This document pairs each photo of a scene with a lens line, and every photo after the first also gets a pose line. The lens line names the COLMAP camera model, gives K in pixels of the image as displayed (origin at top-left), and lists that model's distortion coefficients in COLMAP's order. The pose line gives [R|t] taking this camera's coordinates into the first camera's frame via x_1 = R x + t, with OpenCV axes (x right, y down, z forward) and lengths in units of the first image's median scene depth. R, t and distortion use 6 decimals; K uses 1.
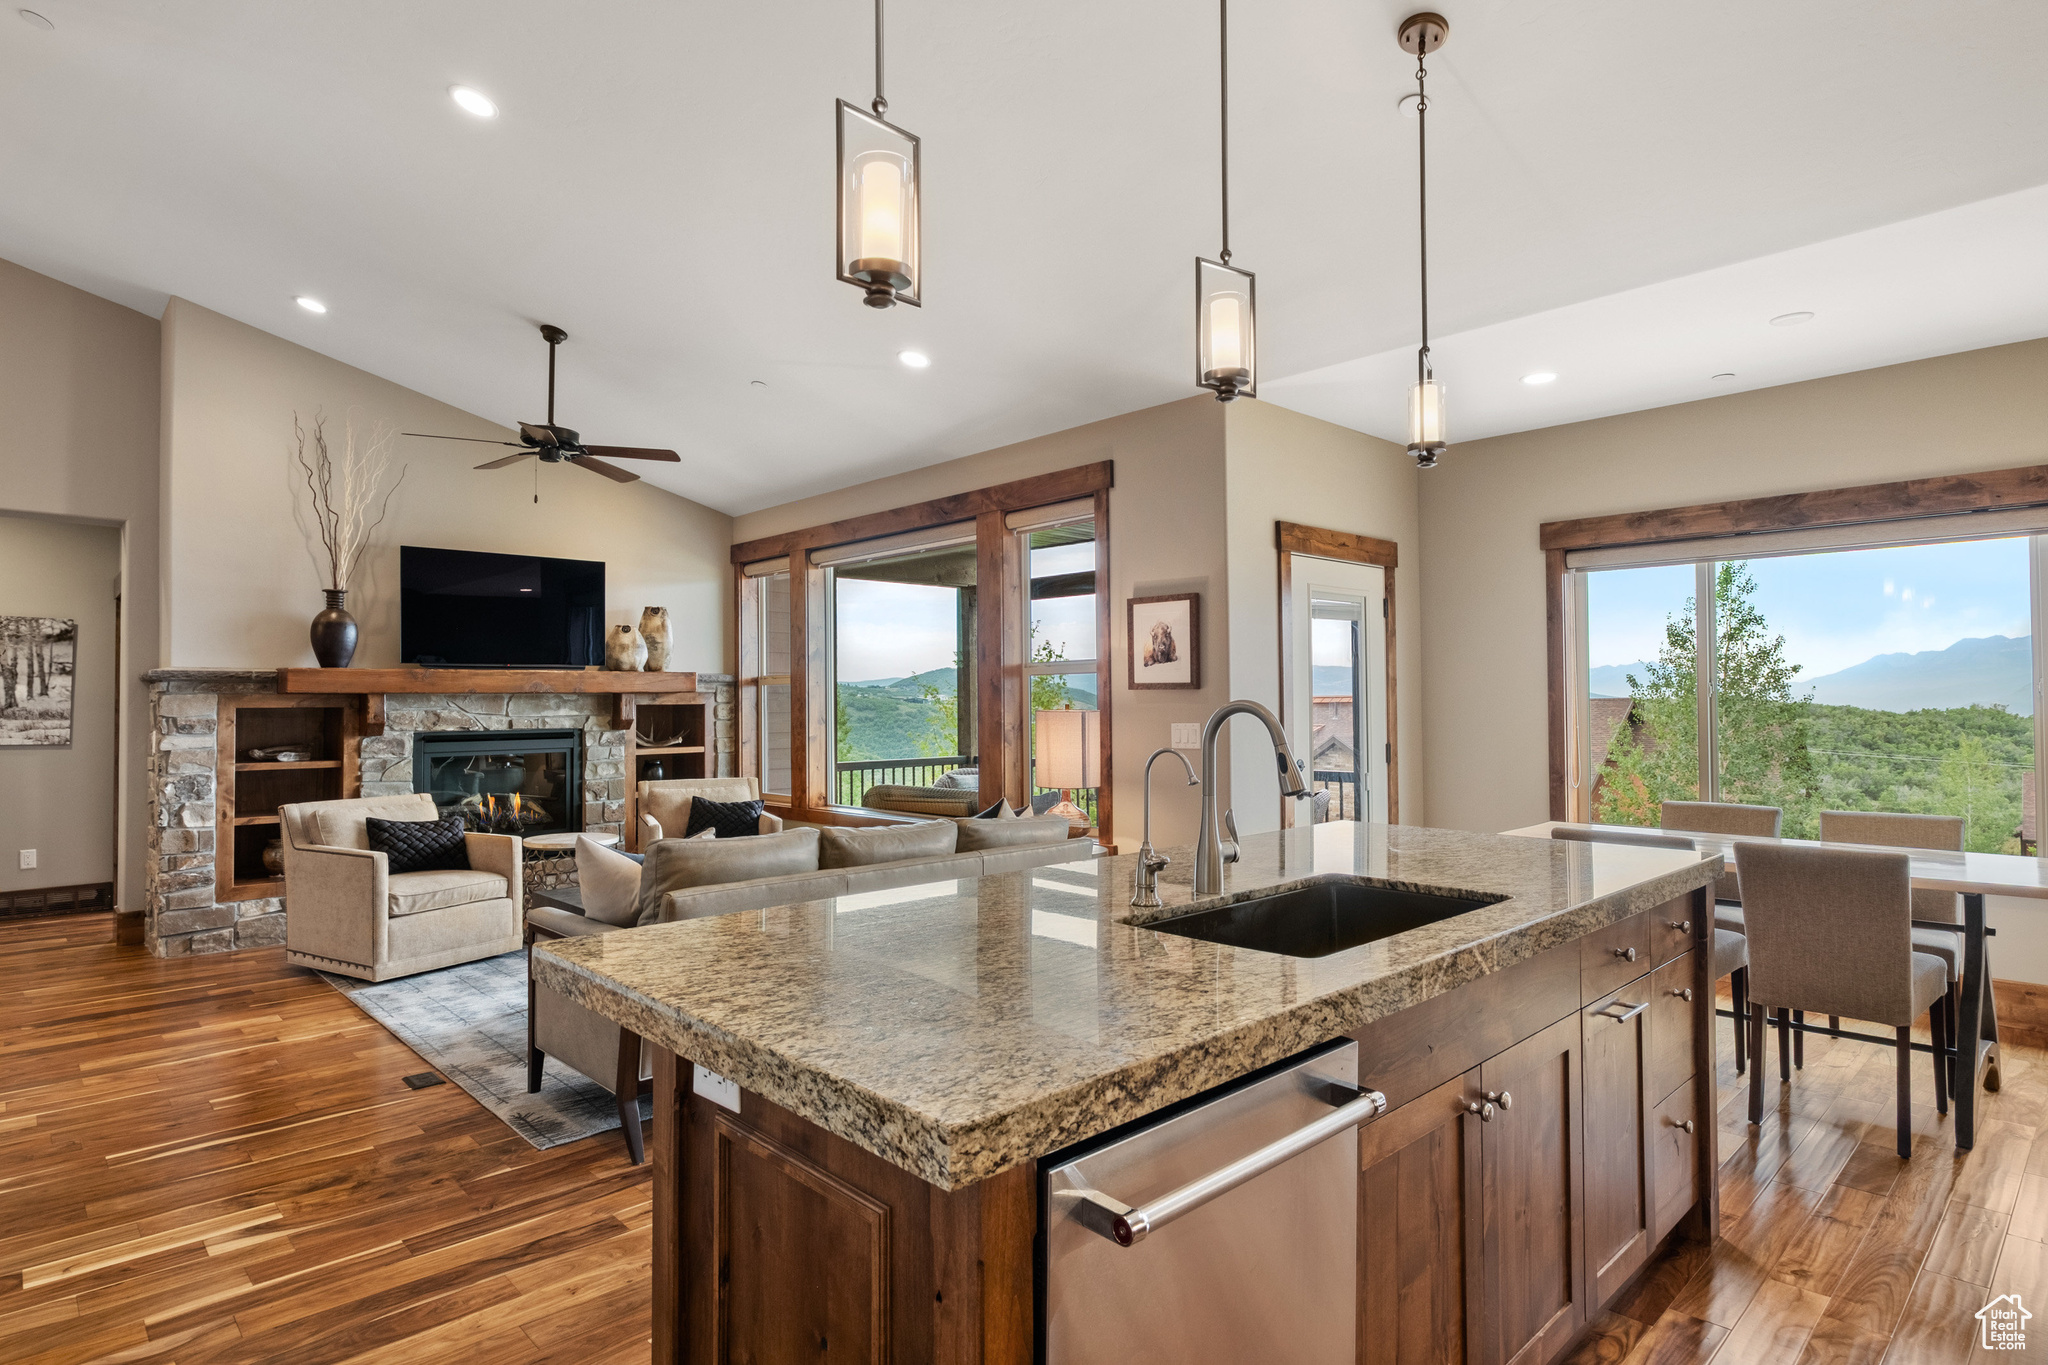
lens RADIAL K [[1083.7, 0, 1028.5], [0, 1083.7, 678.1], [0, 0, 1]] dist [0.004497, -0.003434]
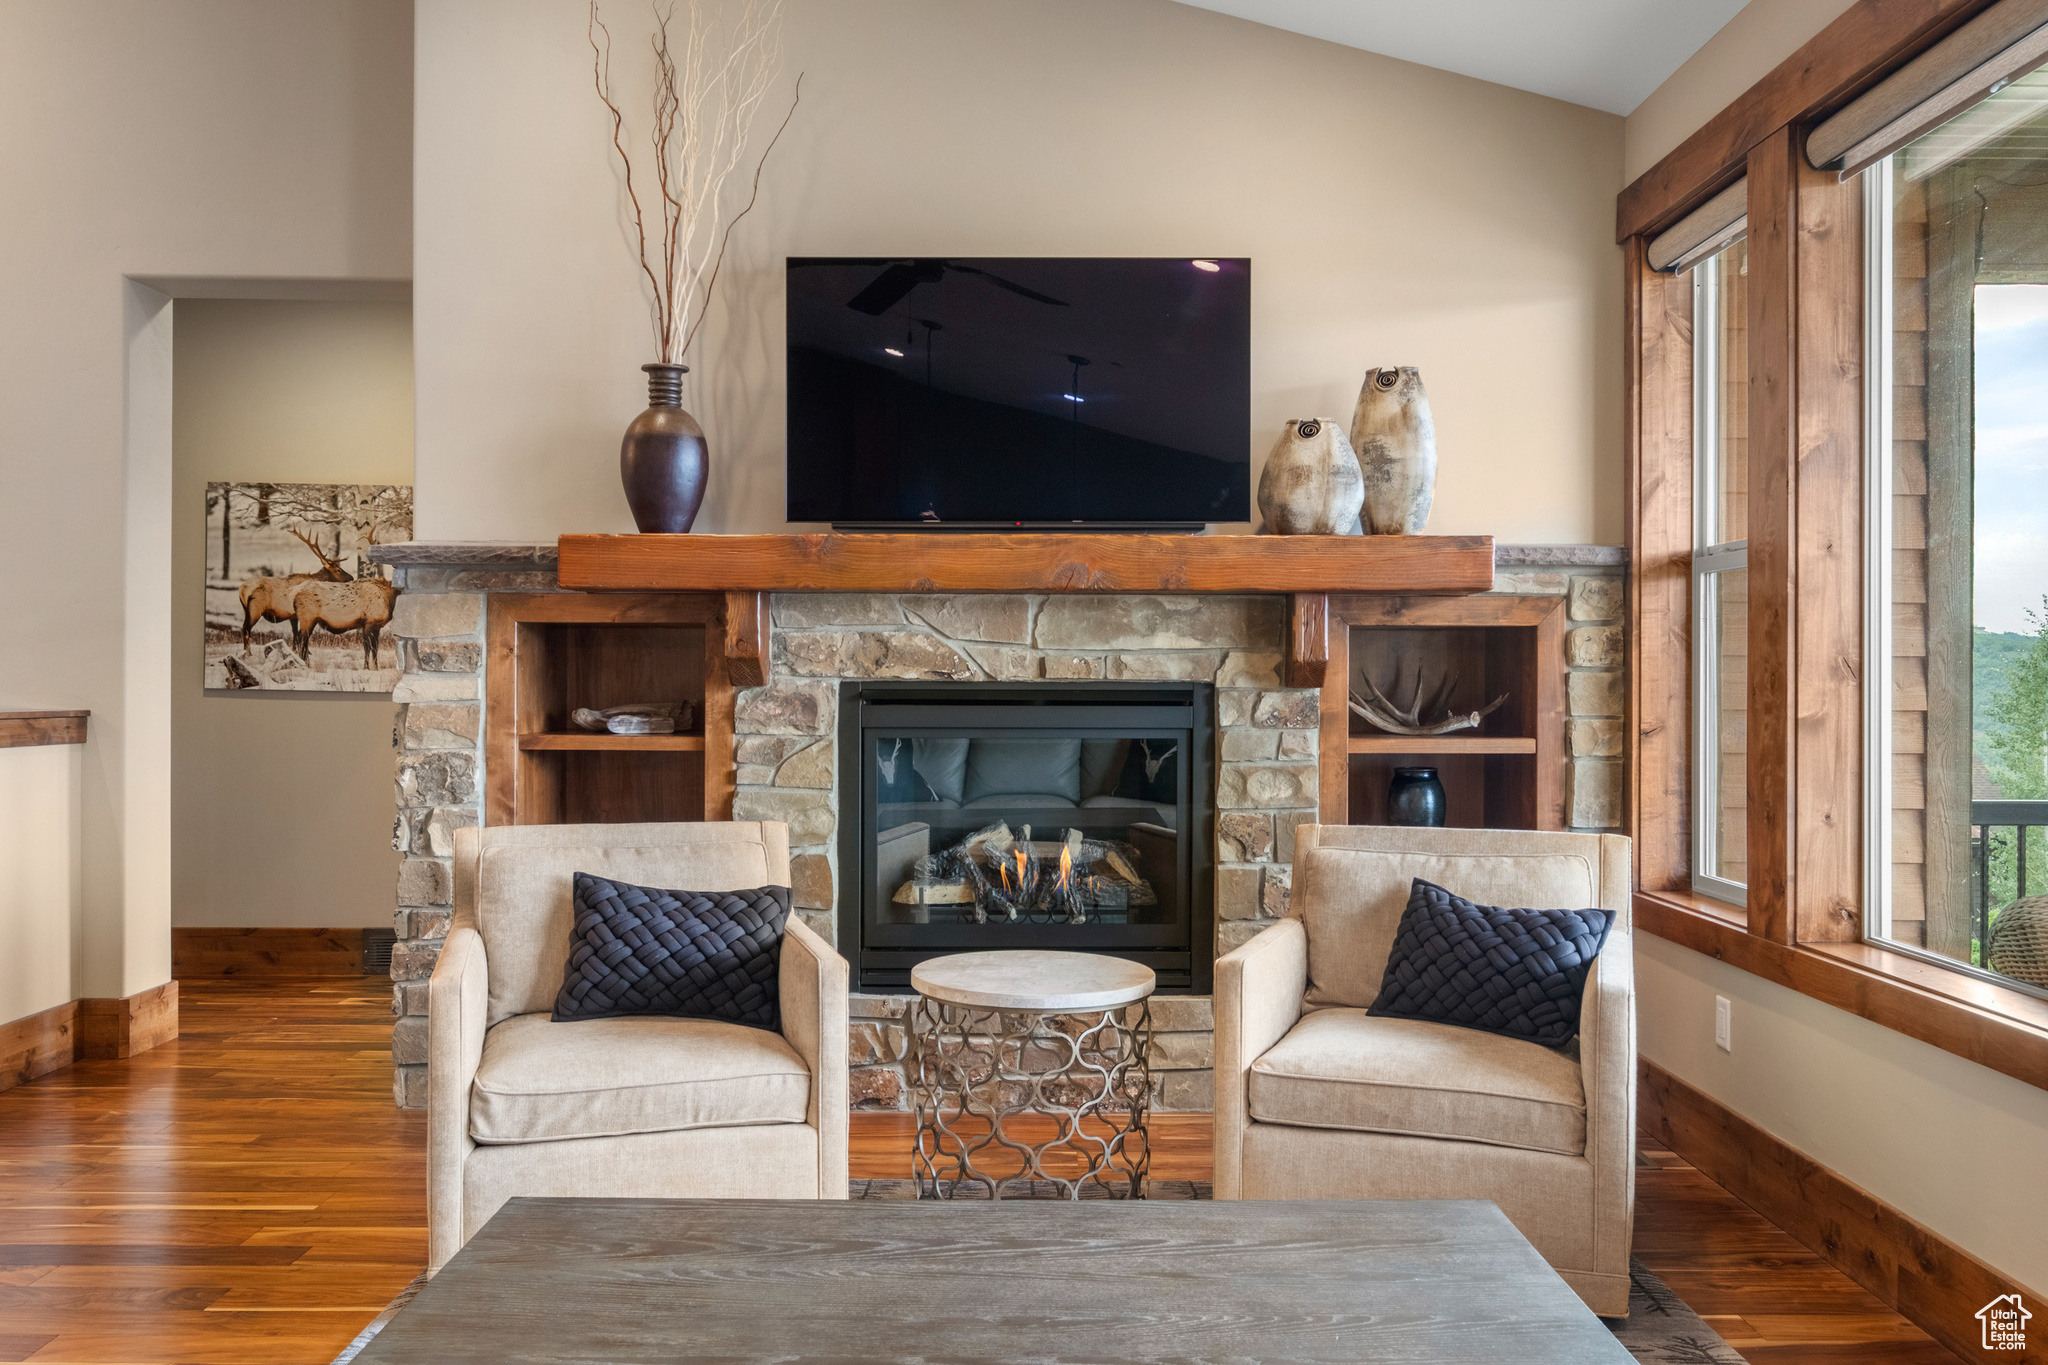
lens RADIAL K [[1687.8, 0, 1020.8], [0, 1687.8, 678.0], [0, 0, 1]] dist [0.004951, 0.005890]
pose [[0.725189, 0.012320, -0.688440, -0.035916], [0.004731, 0.999727, 0.022874, 0.037835], [0.688534, -0.019845, 0.724932, 0.619848]]
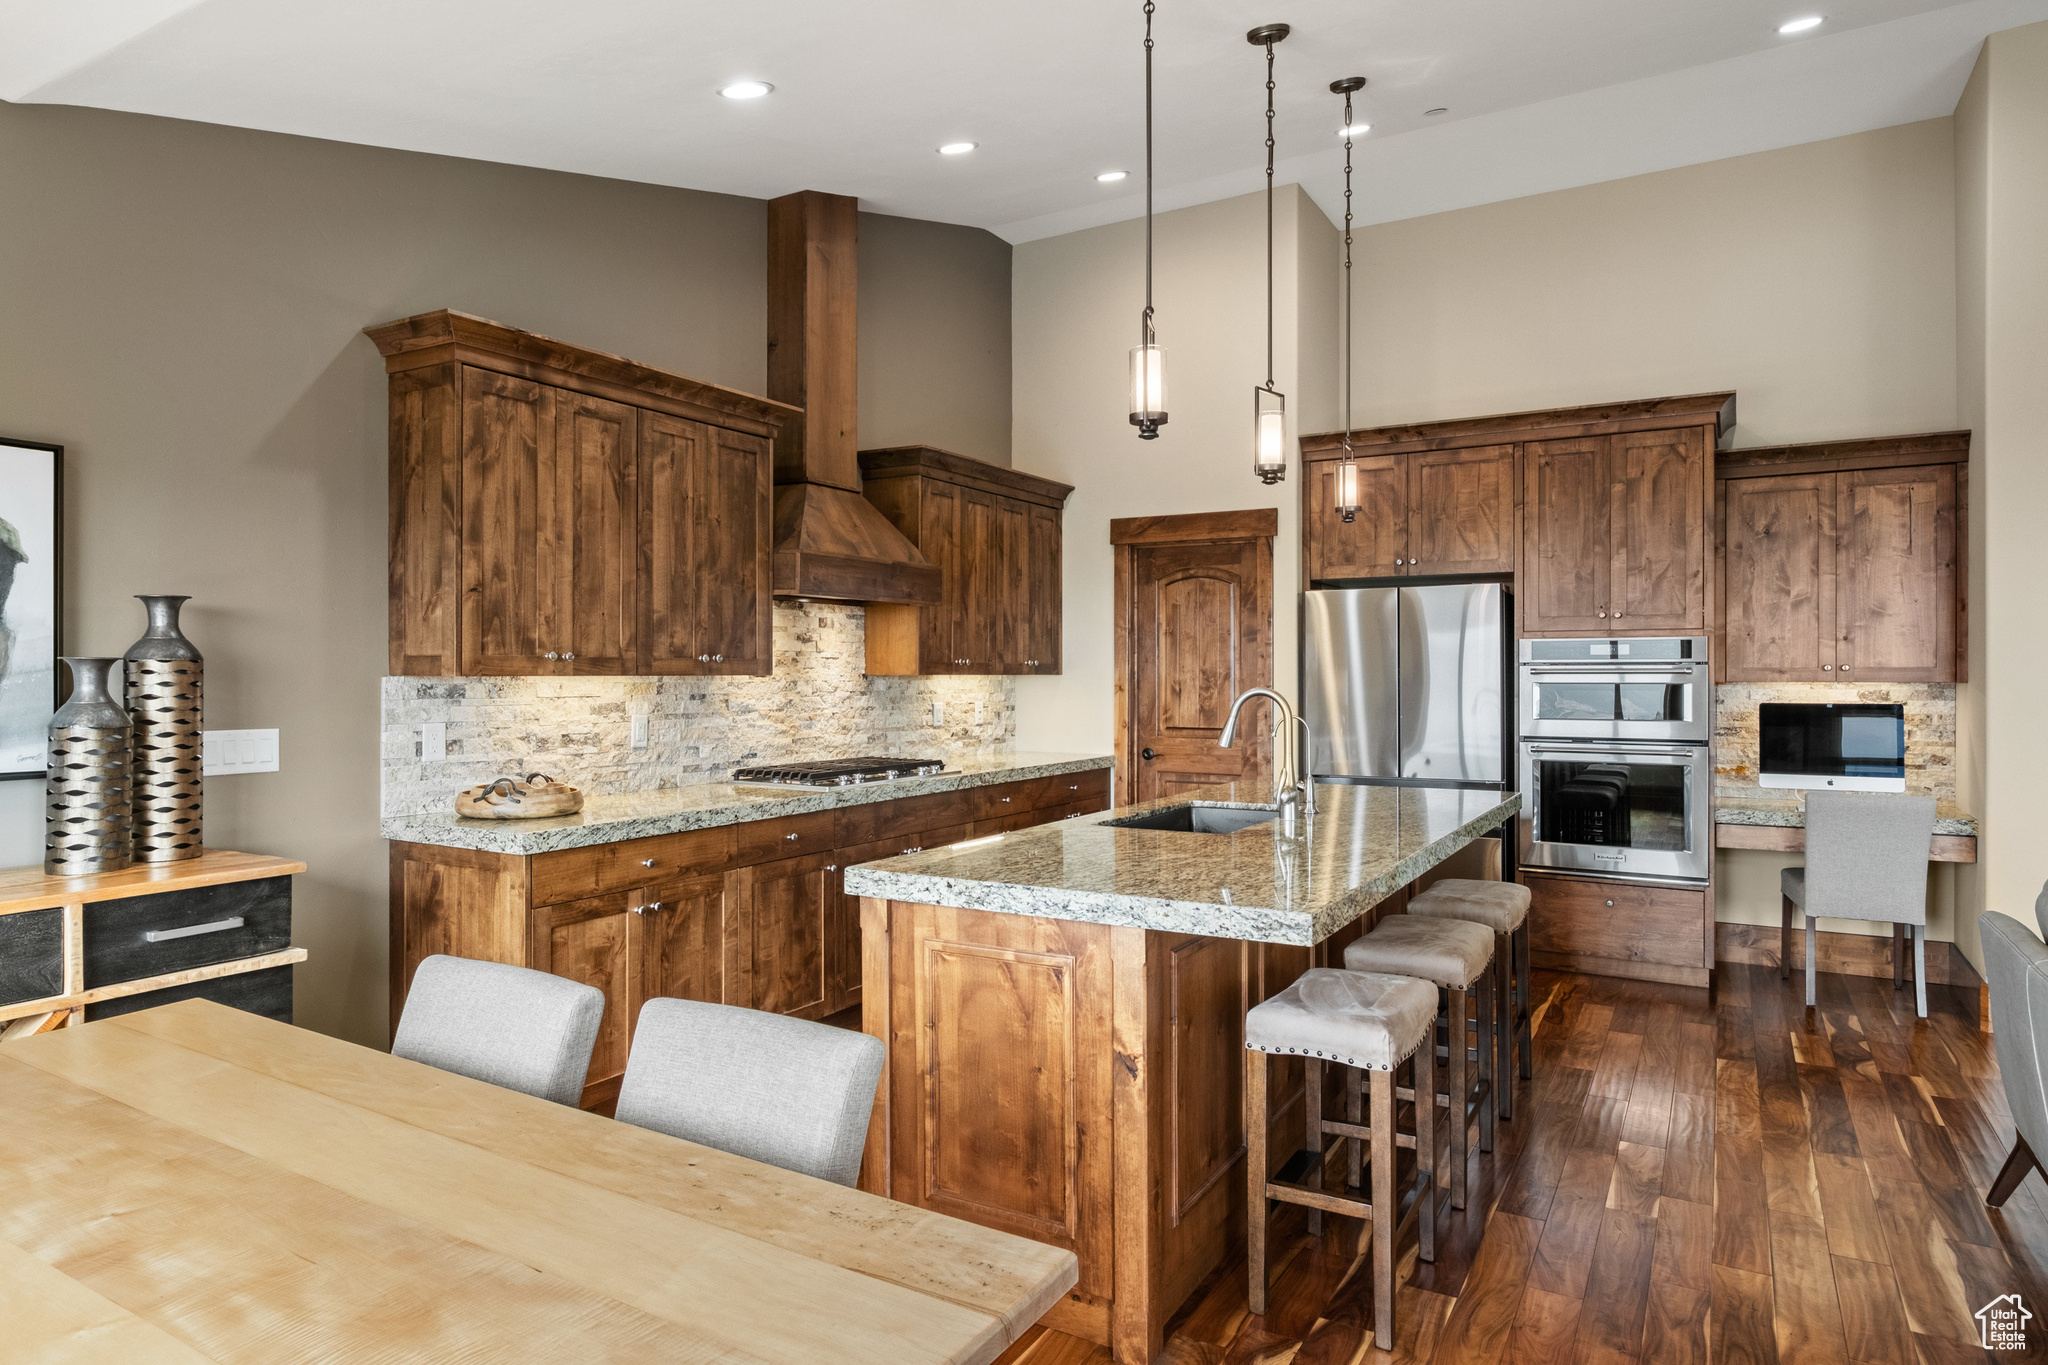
lens RADIAL K [[1192.7, 0, 1021.7], [0, 1192.7, 678.0], [0, 0, 1]] dist [0.004645, -0.000096]
pose [[-0.963491, 0.008491, -0.267606, 0.356091], [0.013189, 0.999789, -0.015763, 0.010840], [0.267415, -0.018717, -0.963400, 0.931574]]
